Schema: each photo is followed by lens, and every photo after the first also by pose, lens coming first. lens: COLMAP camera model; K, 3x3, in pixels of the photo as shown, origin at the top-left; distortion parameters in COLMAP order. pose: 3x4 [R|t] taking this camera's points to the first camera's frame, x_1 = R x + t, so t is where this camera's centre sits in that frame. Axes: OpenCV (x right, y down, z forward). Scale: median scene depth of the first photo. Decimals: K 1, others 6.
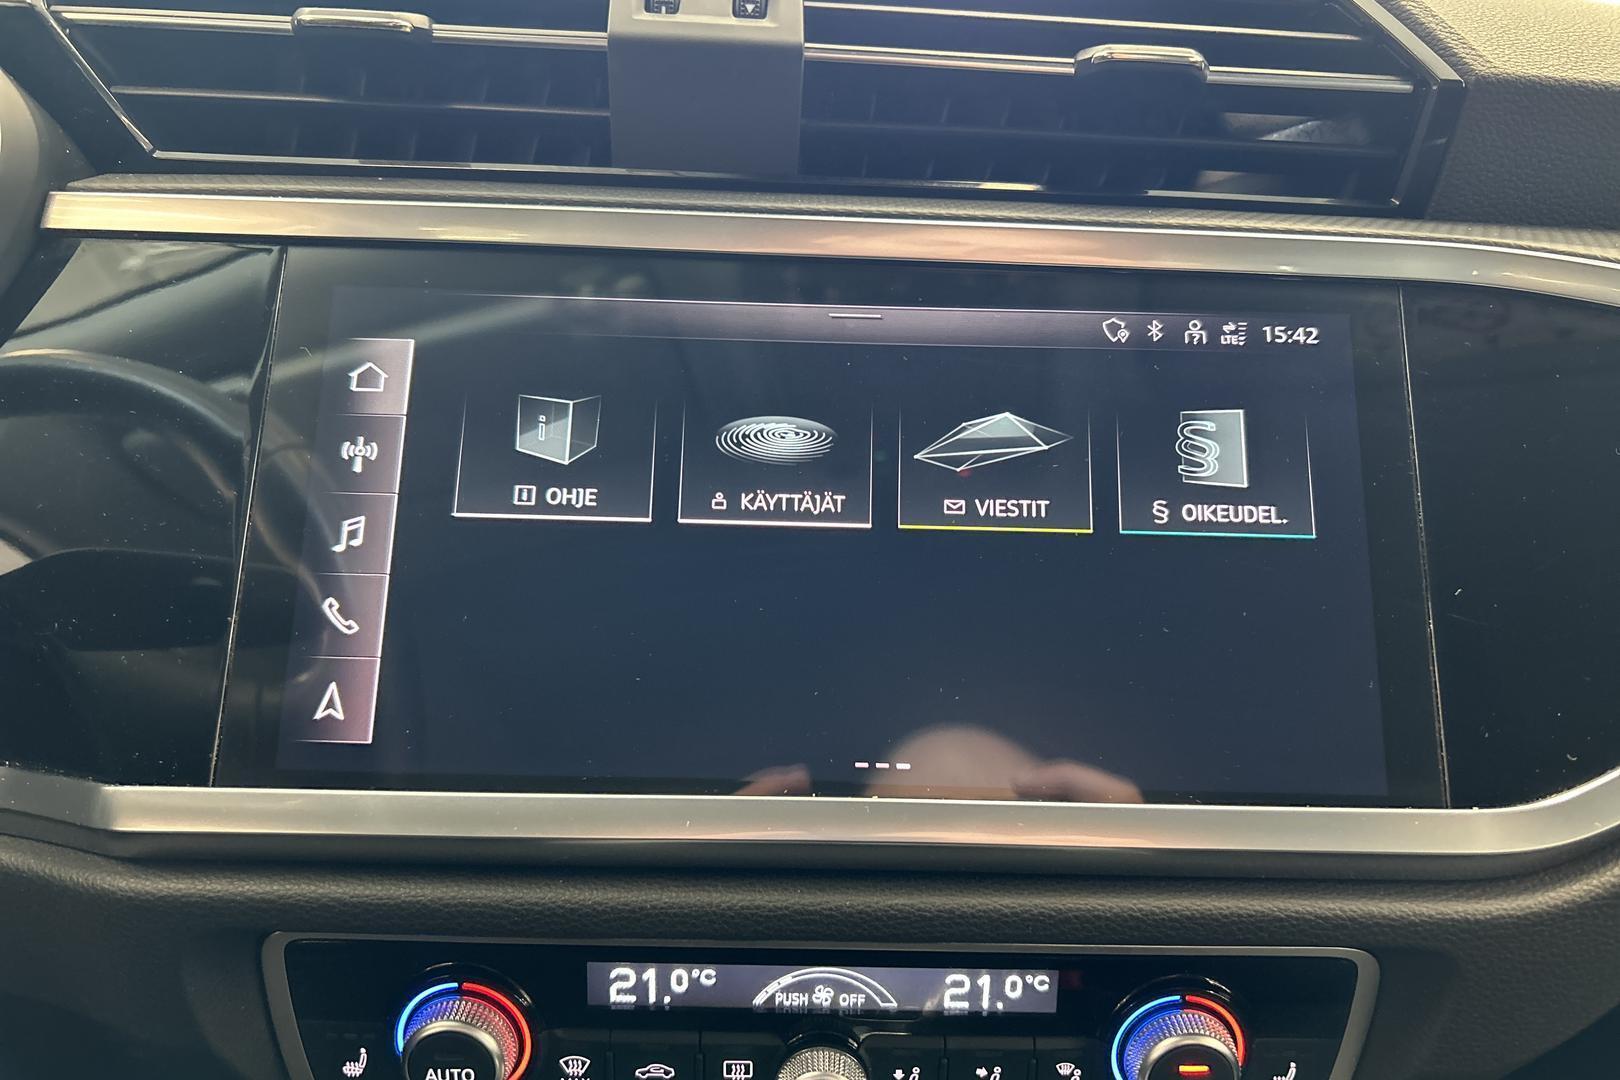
lens RADIAL K [[1213.7, 0, 825.3], [0, 1213.7, 563.5], [0, 0, 1]] dist [0.004853, -0.025366]
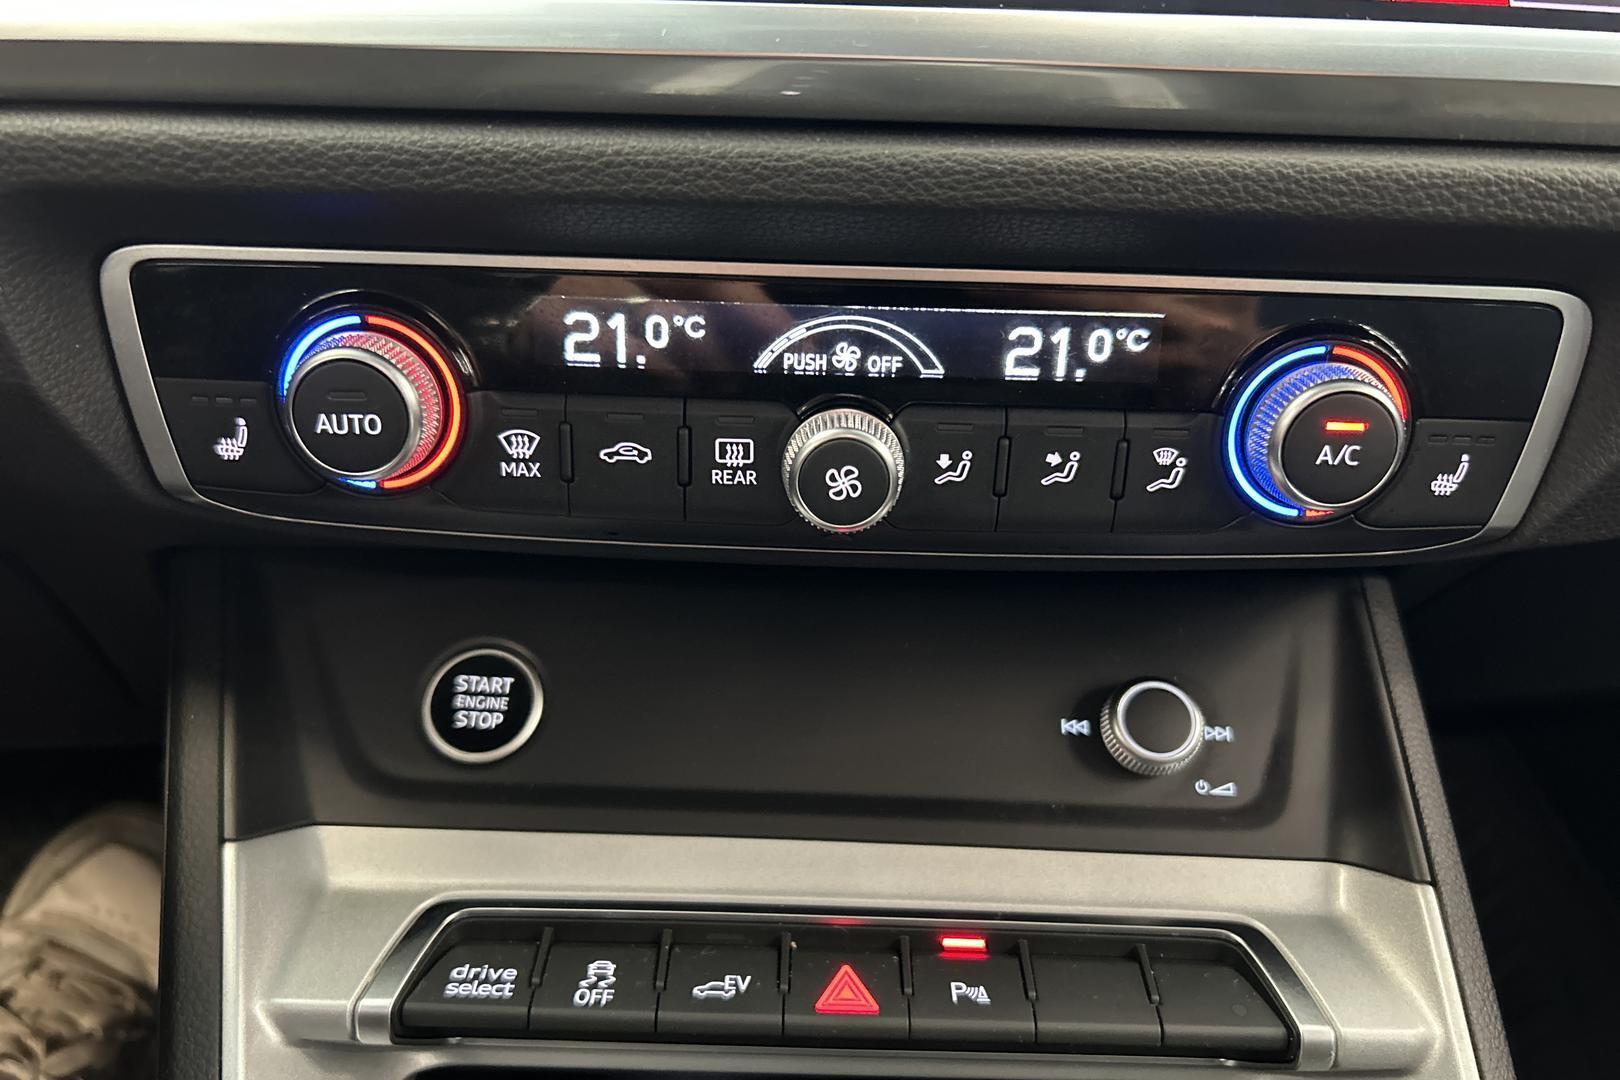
lens RADIAL K [[1213.7, 0, 817.7], [0, 1213.7, 497.4], [0, 0, 1]] dist [0.004853, -0.025366]
pose [[0.999906, 0.009920, -0.009479, -0.012054], [-0.009176, 0.997101, 0.075533, 0.388630], [0.010201, -0.075439, 0.997098, 0.240310]]
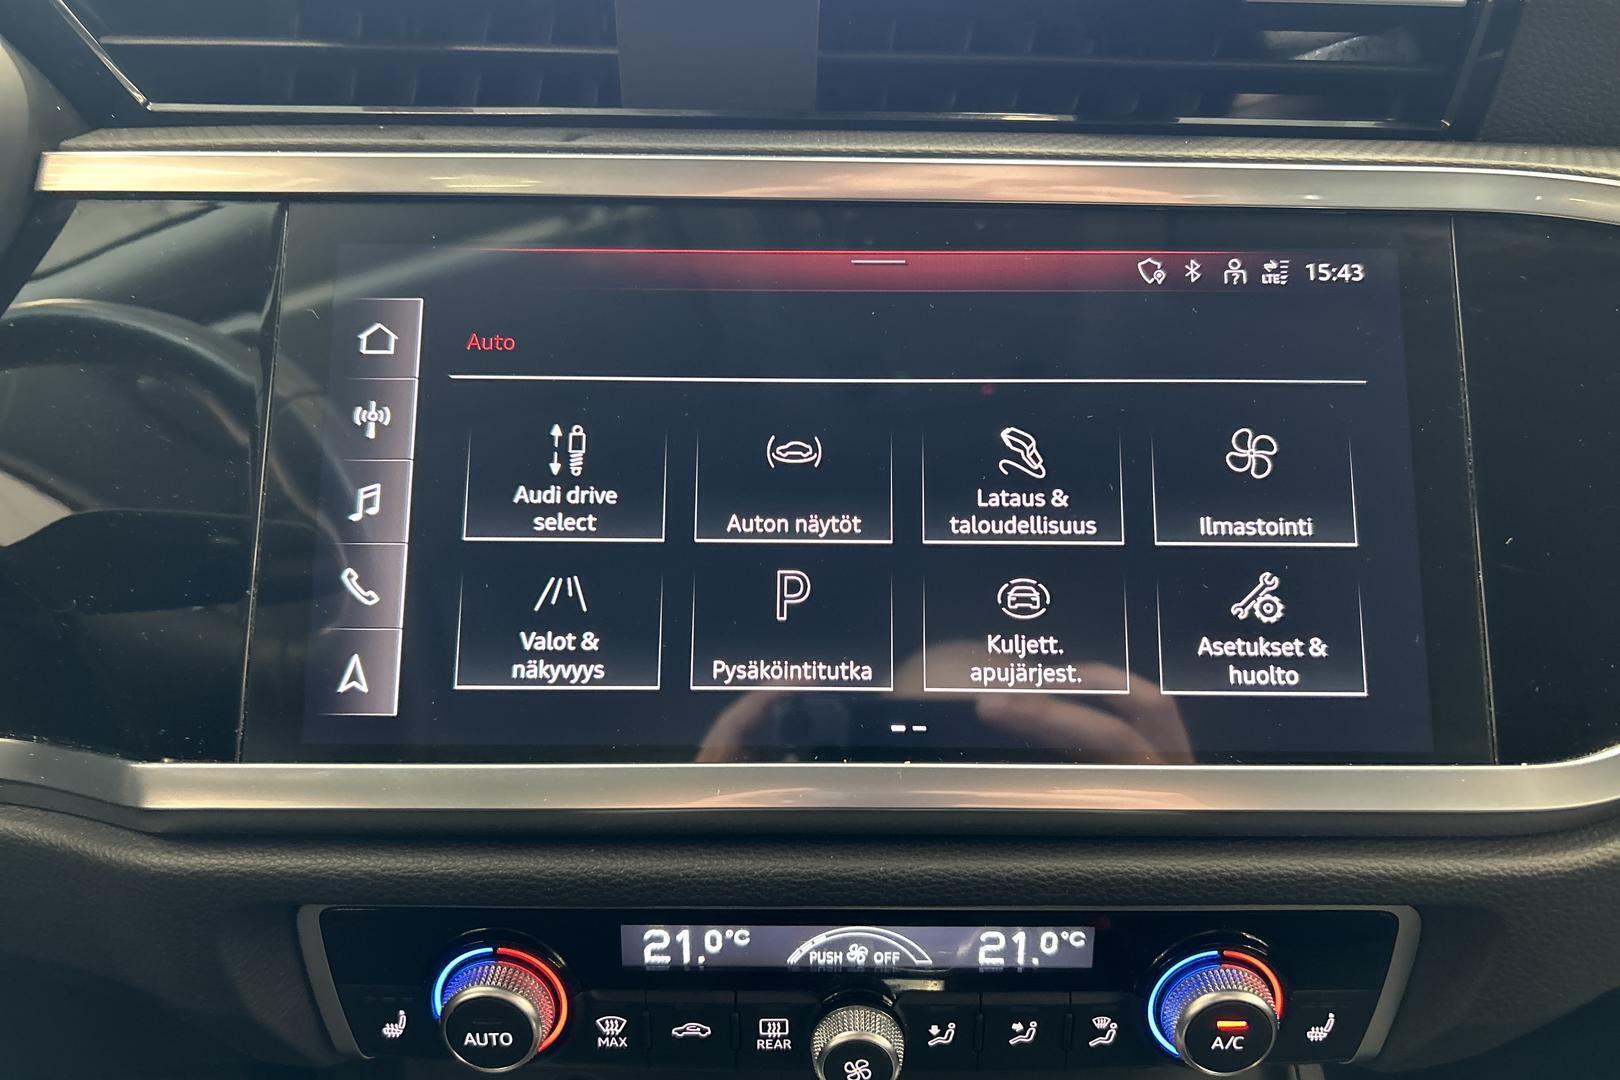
lens RADIAL K [[1213.7, 0, 823.2], [0, 1213.7, 554.4], [0, 0, 1]] dist [0.004853, -0.025366]
pose [[0.999649, -0.018189, -0.019245, -0.004917], [0.019425, 0.997626, 0.066064, -0.038036], [0.017998, -0.066414, 0.997630, 0.026322]]
